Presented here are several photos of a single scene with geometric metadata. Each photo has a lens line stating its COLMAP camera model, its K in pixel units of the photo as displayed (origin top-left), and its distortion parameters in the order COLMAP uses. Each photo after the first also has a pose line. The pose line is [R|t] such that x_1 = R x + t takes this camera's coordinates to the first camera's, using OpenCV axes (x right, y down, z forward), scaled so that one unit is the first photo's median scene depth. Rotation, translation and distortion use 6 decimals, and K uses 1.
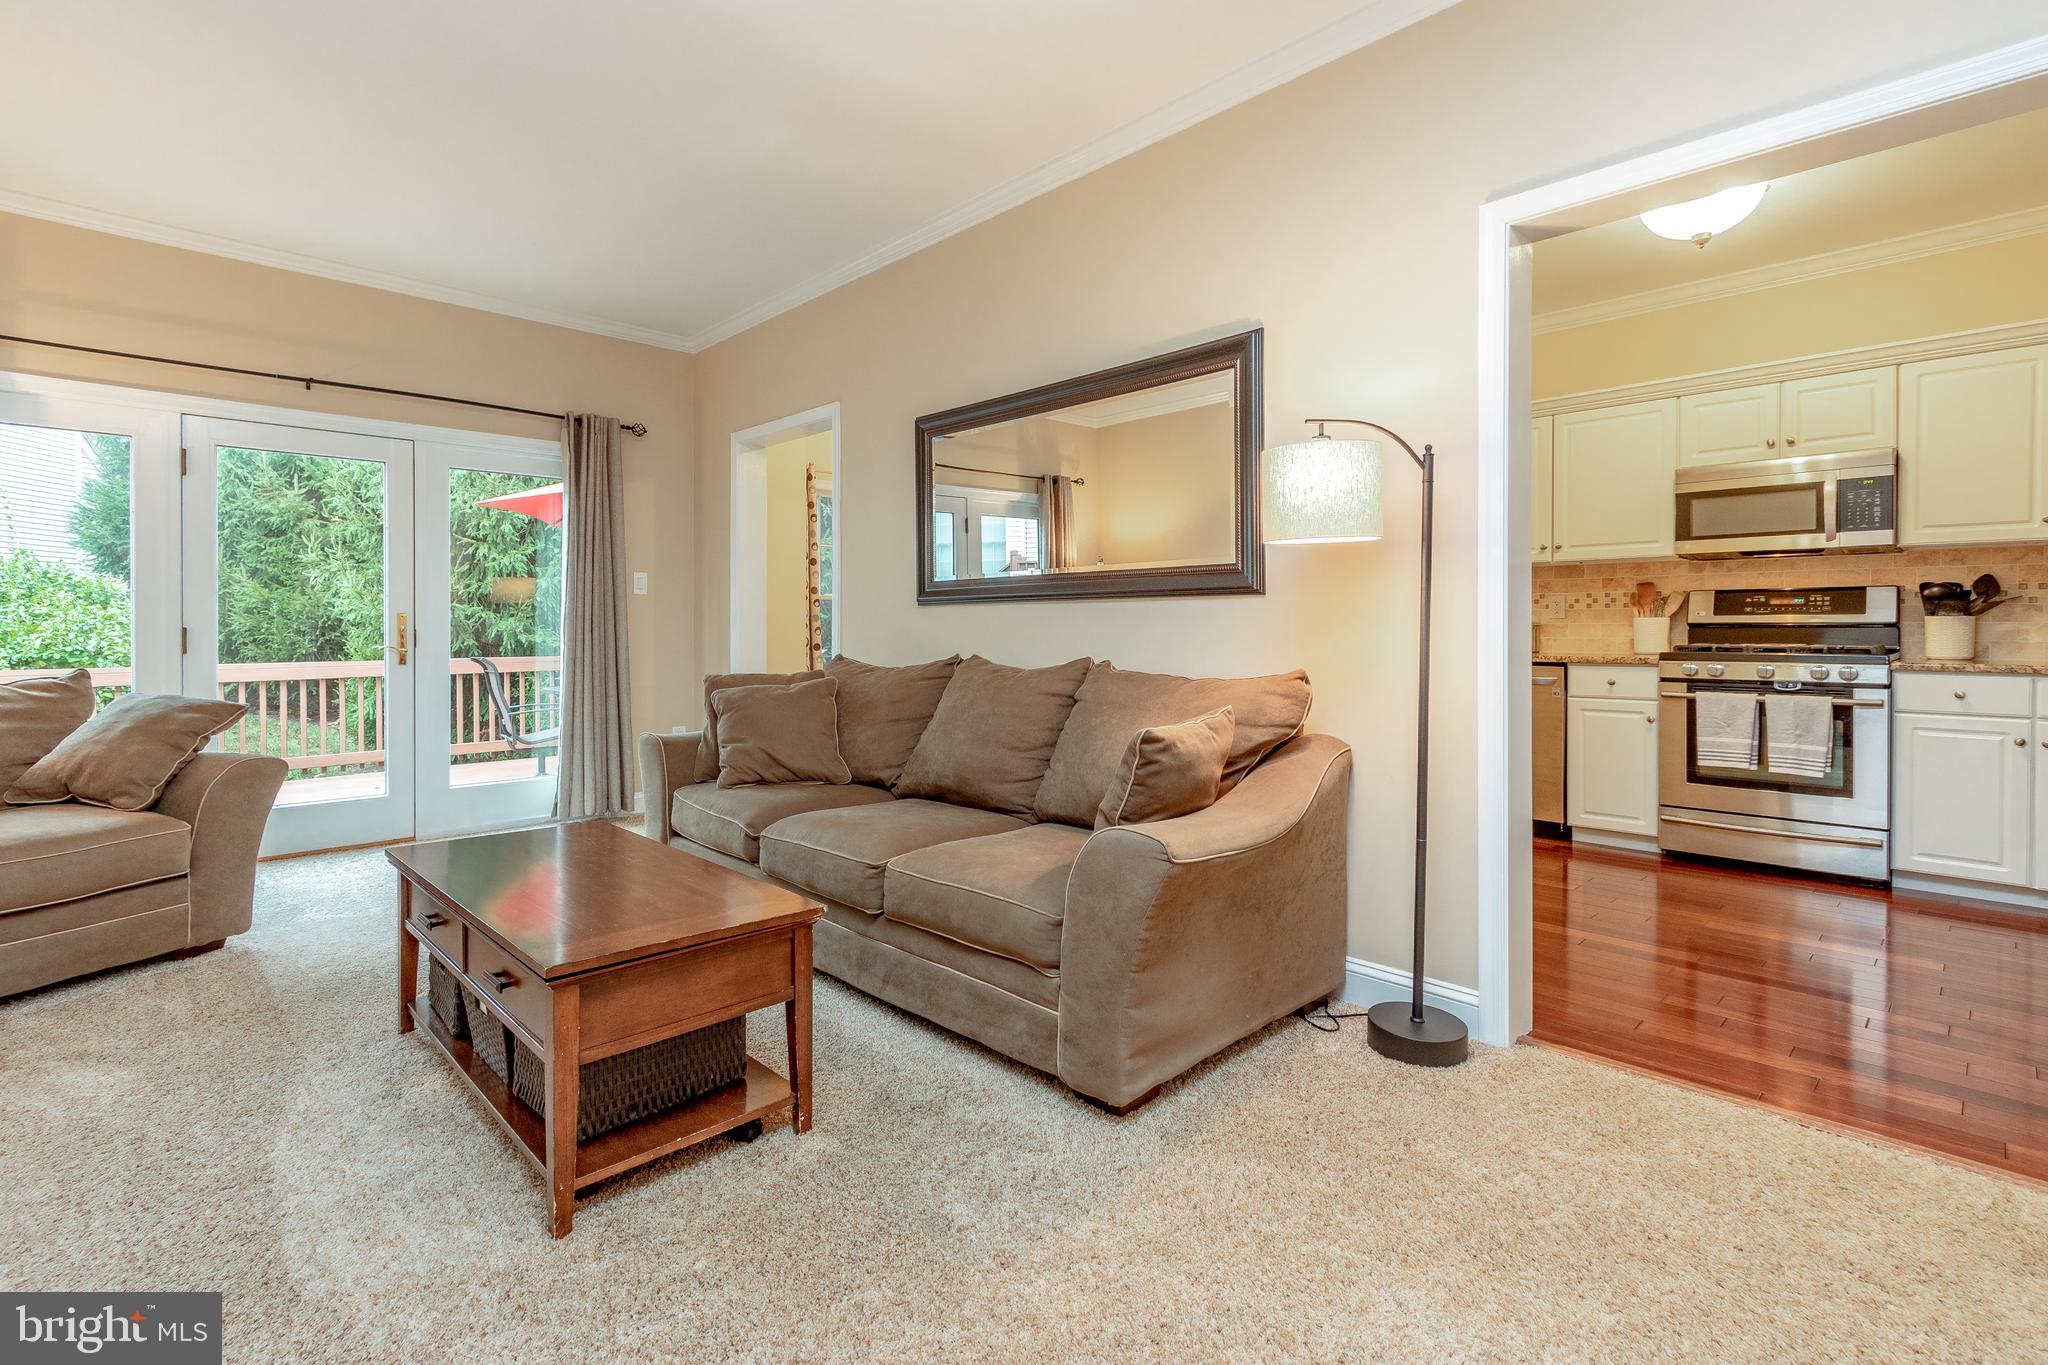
lens RADIAL K [[953.0, 0, 1015.6], [0, 953.0, 645.1], [0, 0, 1]] dist [0.004752, -0.001804]
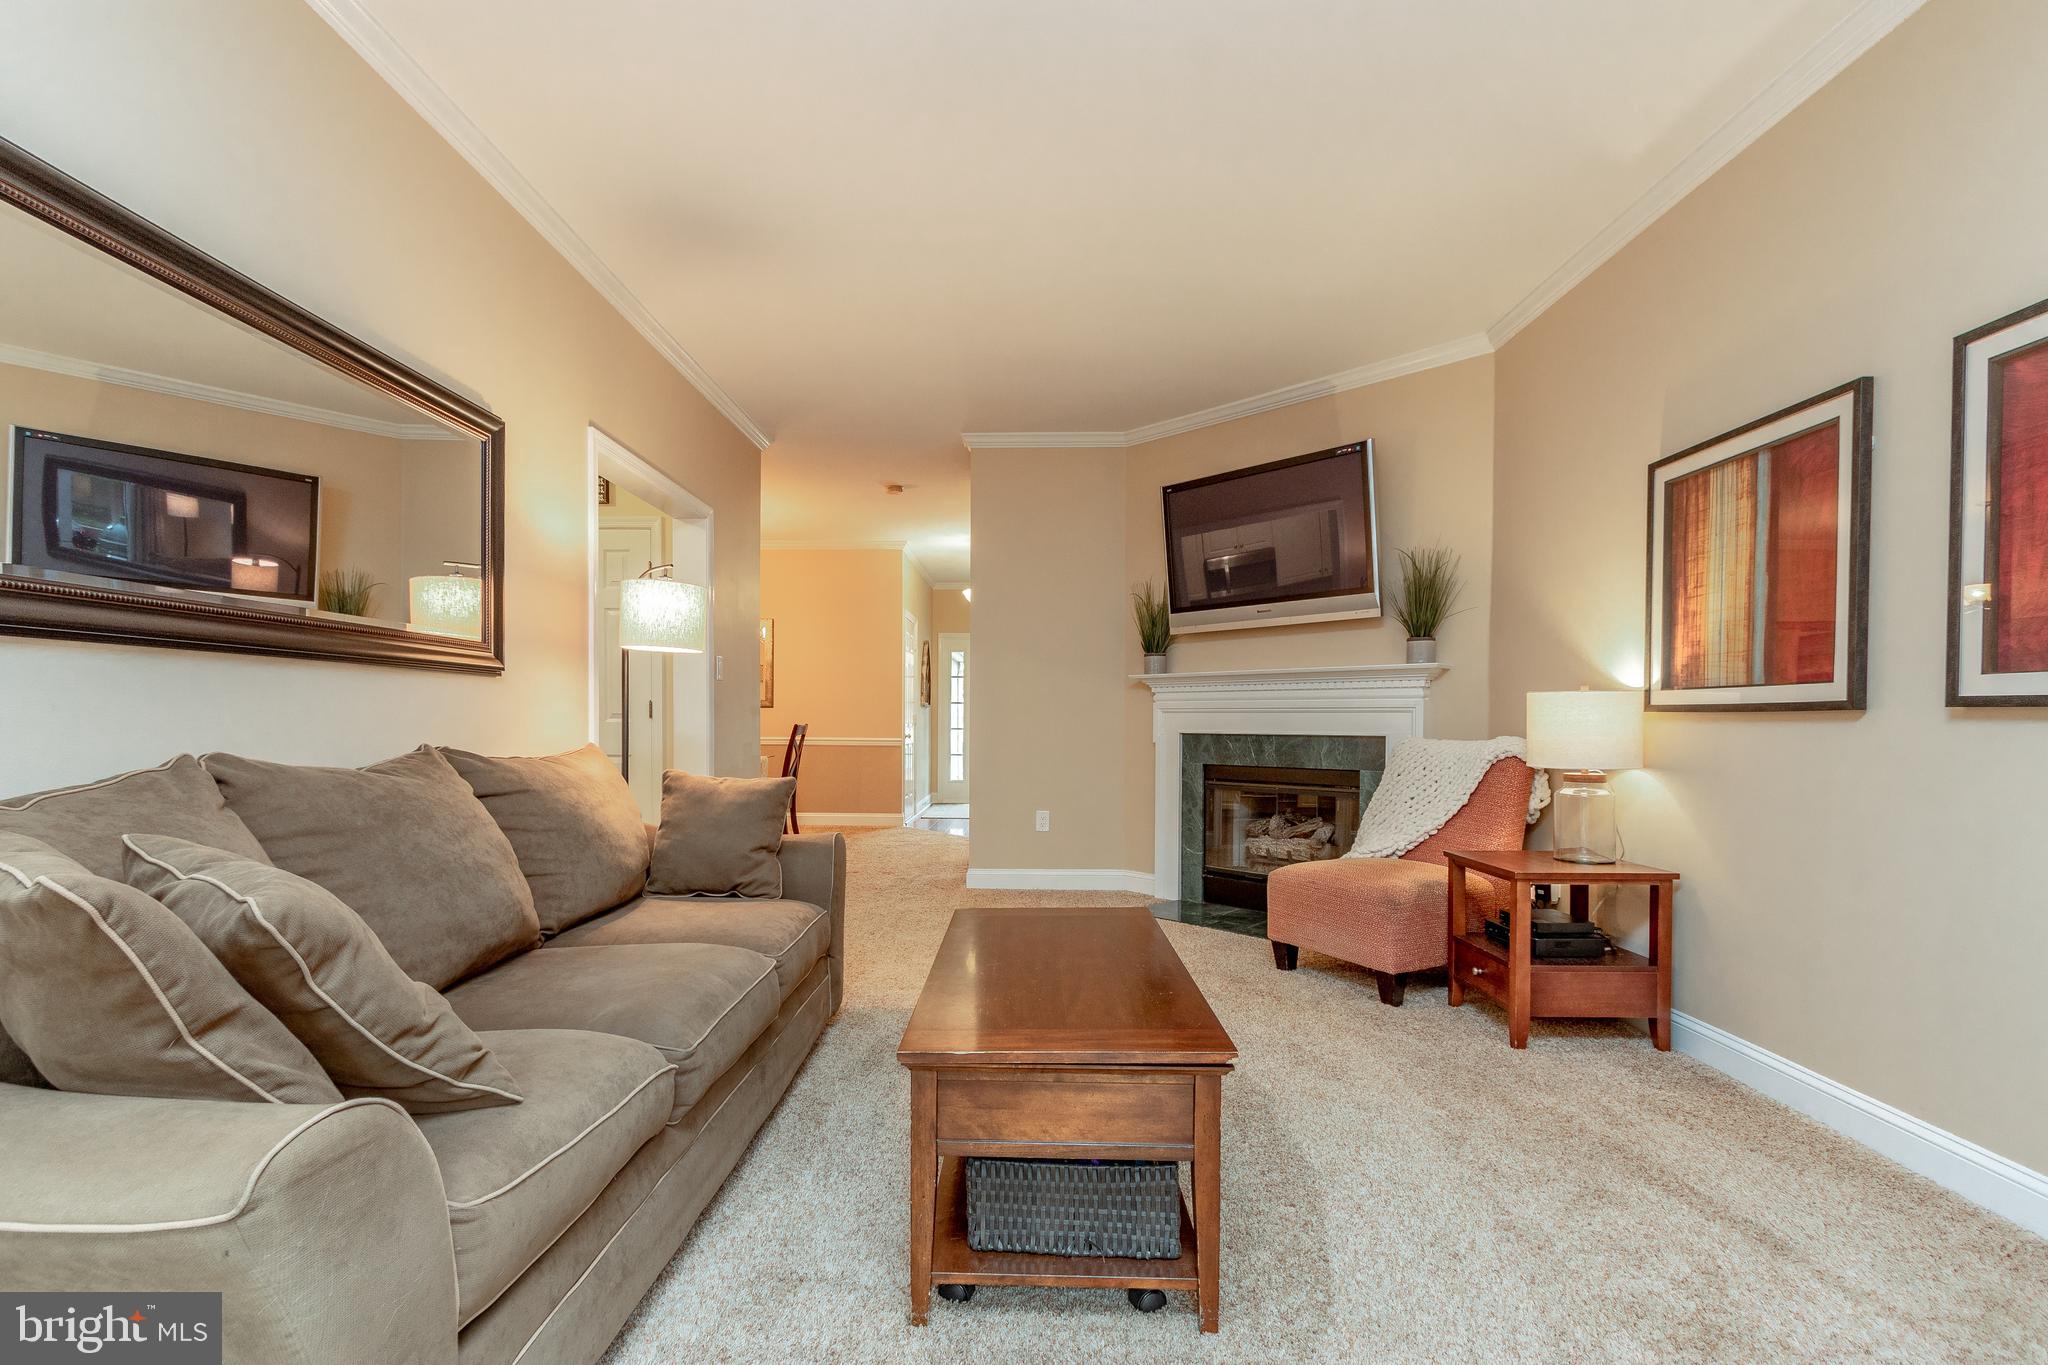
lens RADIAL K [[953.0, 0, 1017.2], [0, 953.0, 739.5], [0, 0, 1]] dist [0.004752, -0.001804]
pose [[-0.707003, -0.014686, 0.707058, -0.626834], [0.009983, 0.999478, 0.030742, -0.007320], [-0.707140, 0.028793, -0.706487, 0.957260]]
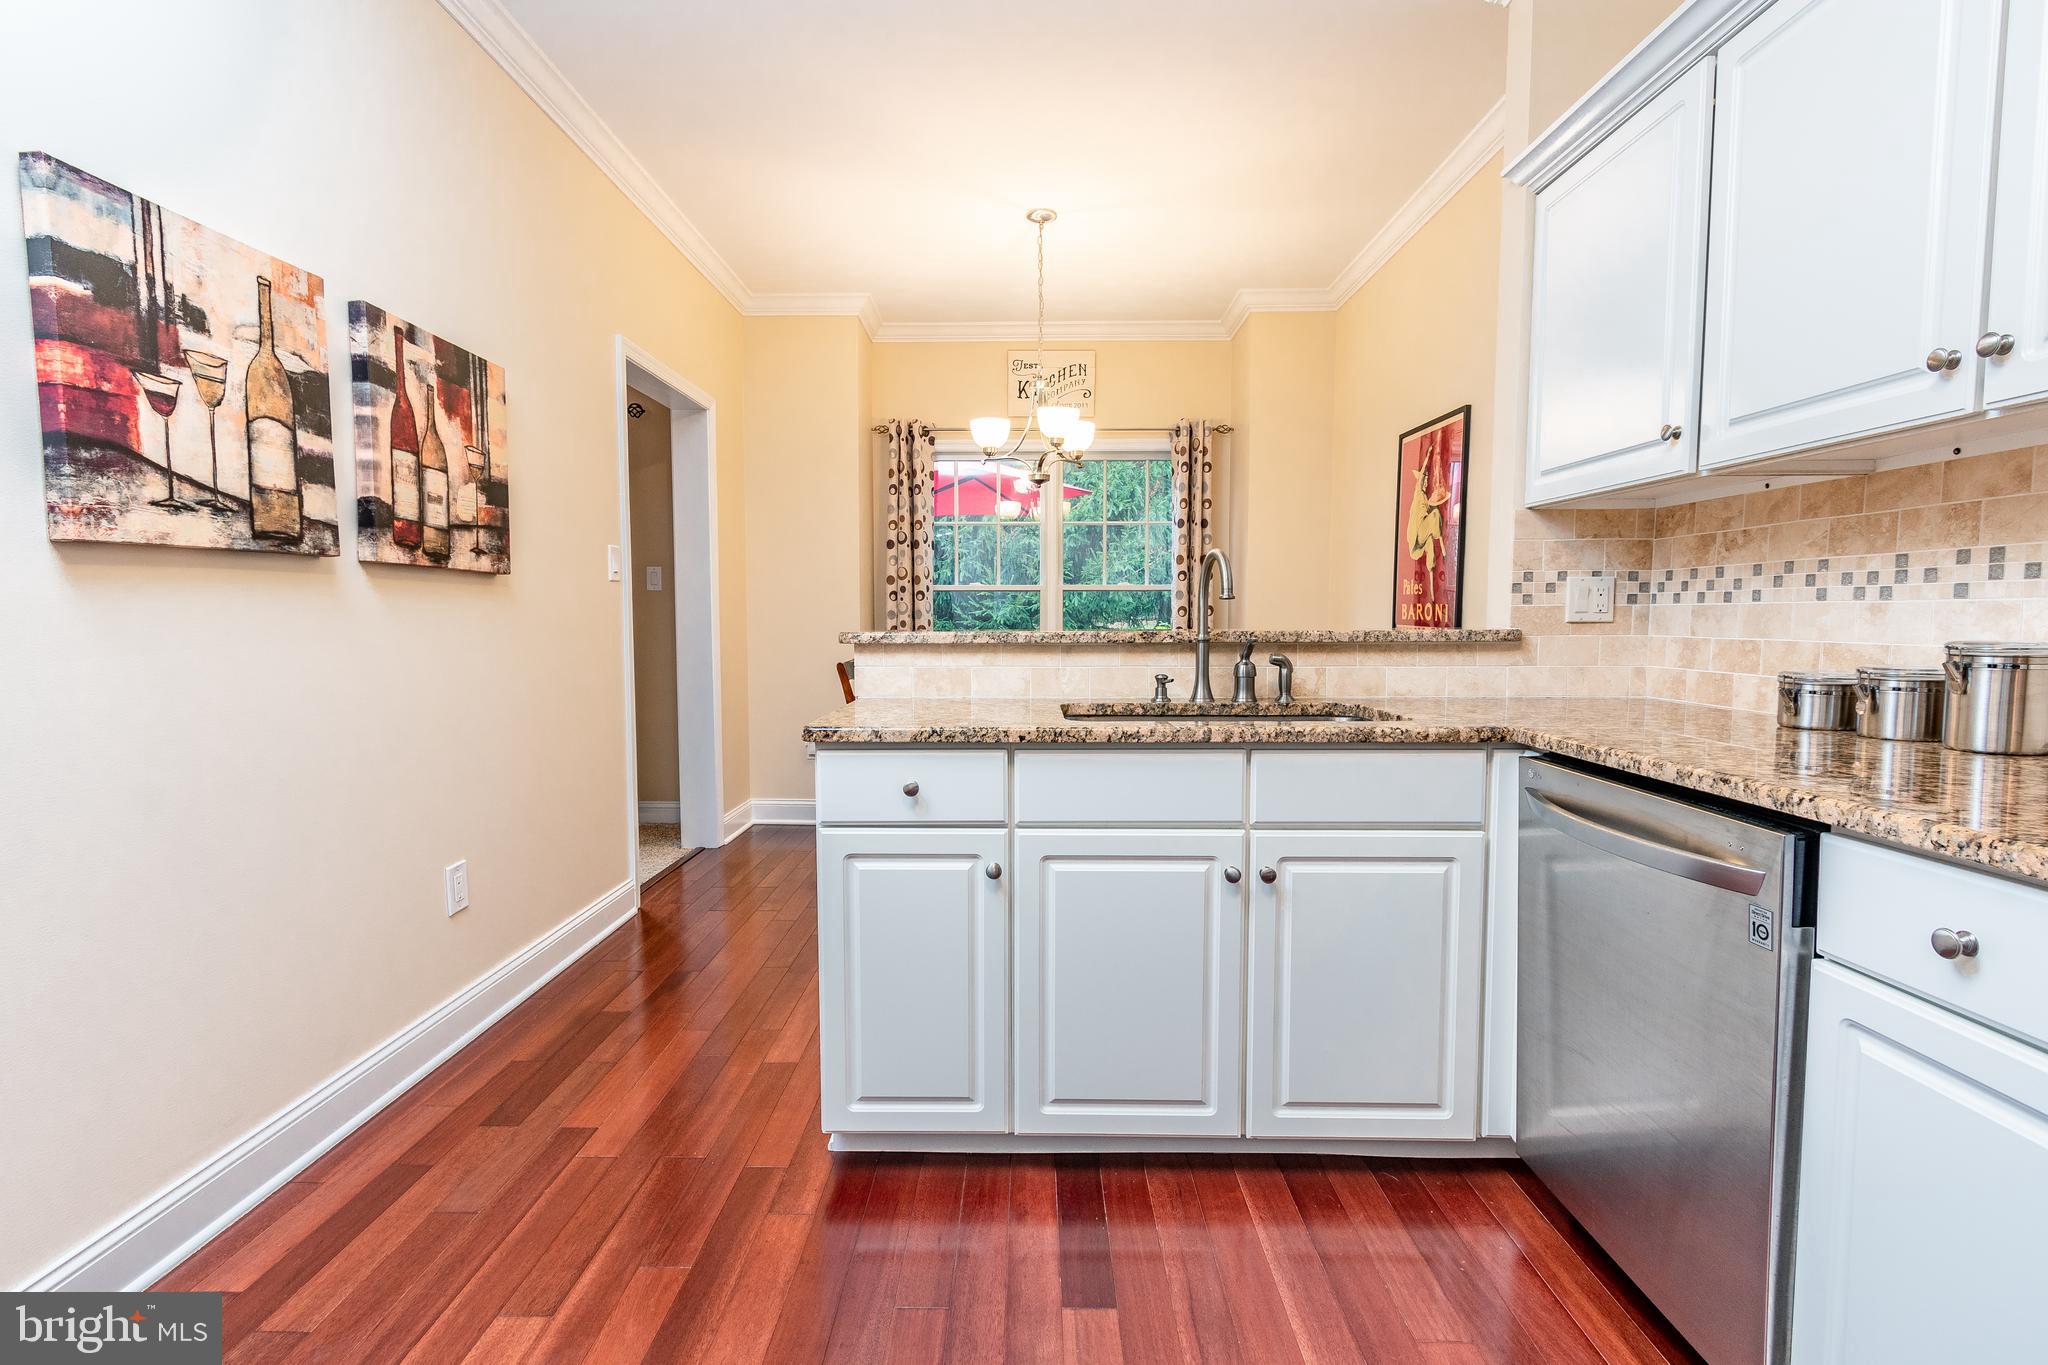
lens RADIAL K [[953.0, 0, 1018.7], [0, 953.0, 689.5], [0, 0, 1]] dist [0.004752, -0.001804]
pose [[0.711746, 0.058094, -0.700030, 0.688084], [-0.015558, 0.997634, 0.066972, -0.032438], [0.702264, -0.036776, 0.710966, 0.776777]]
